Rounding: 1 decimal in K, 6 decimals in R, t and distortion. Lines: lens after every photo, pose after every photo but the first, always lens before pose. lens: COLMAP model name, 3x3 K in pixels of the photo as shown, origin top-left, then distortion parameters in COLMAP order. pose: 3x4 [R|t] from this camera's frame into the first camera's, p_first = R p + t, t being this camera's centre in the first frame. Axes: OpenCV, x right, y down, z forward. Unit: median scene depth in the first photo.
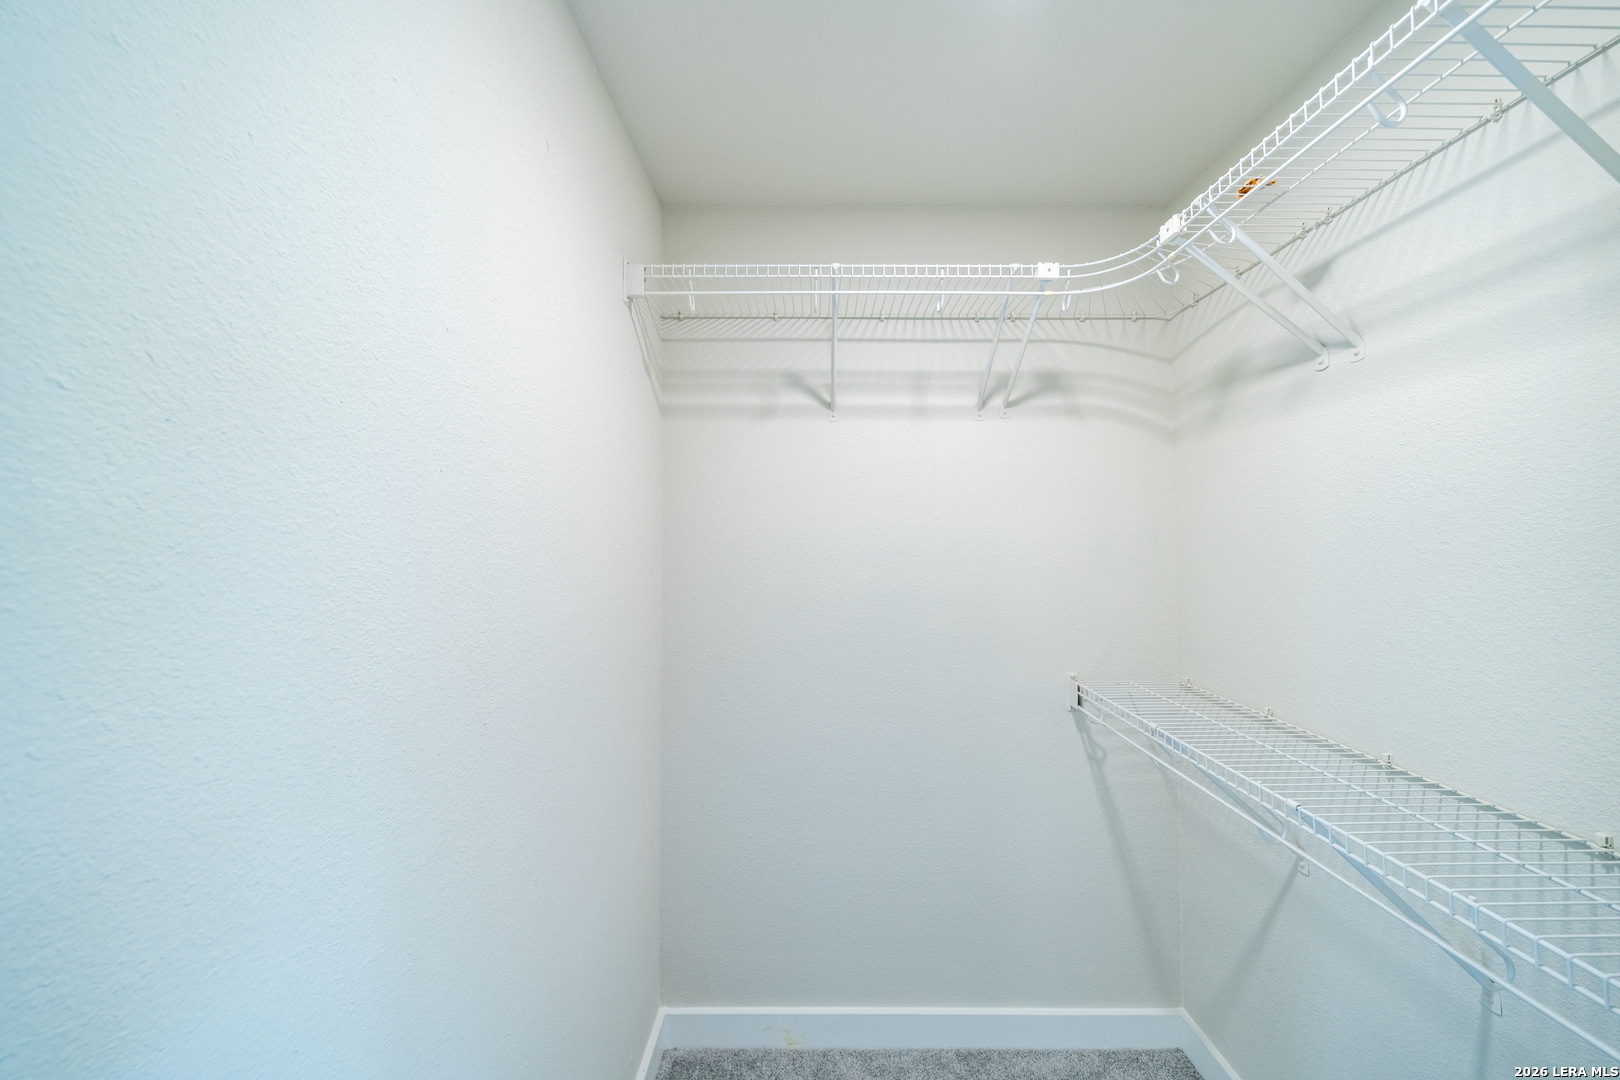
lens RADIAL K [[544.5, 0, 811.3], [0, 544.5, 539.5], [0, 0, 1]] dist [-0.001395, -0.000009]
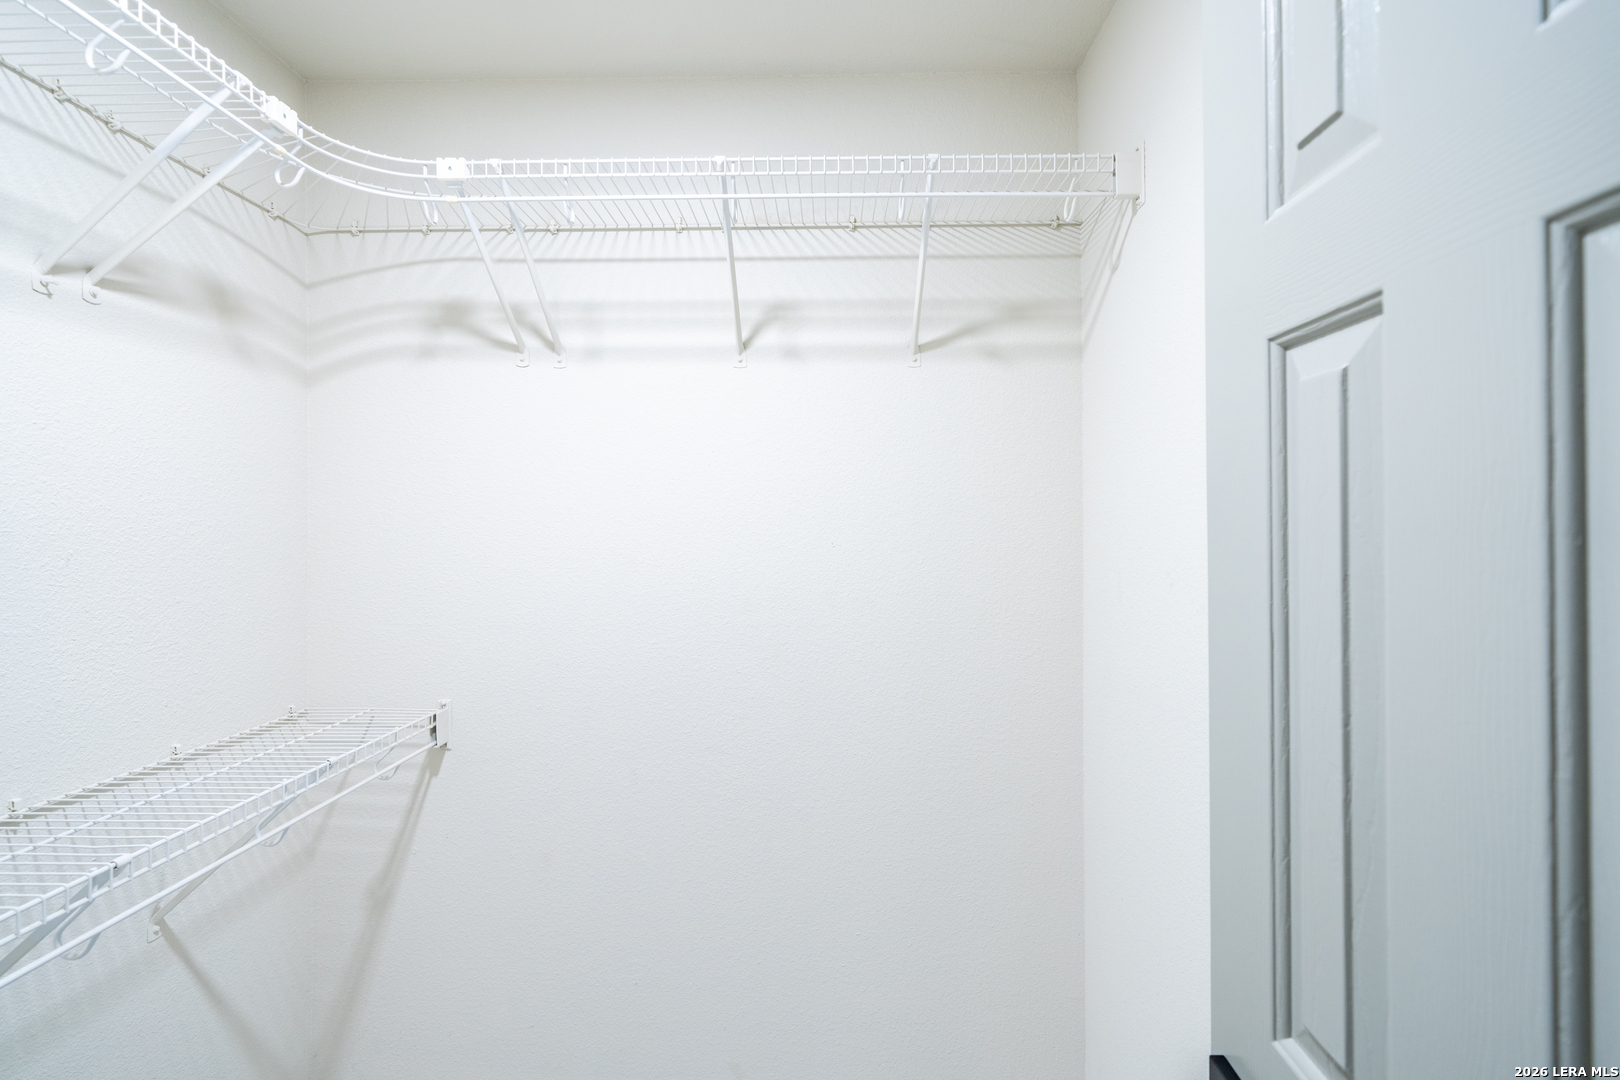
lens RADIAL K [[736.9, 0, 811.3], [0, 736.9, 535.7], [0, 0, 1]] dist [0.002607, 0.000314]
pose [[0.999577, 0.003438, -0.028884, 0.435747], [-0.003231, 0.999969, 0.007217, 0.008101], [0.028907, -0.007120, 0.999557, -0.015723]]
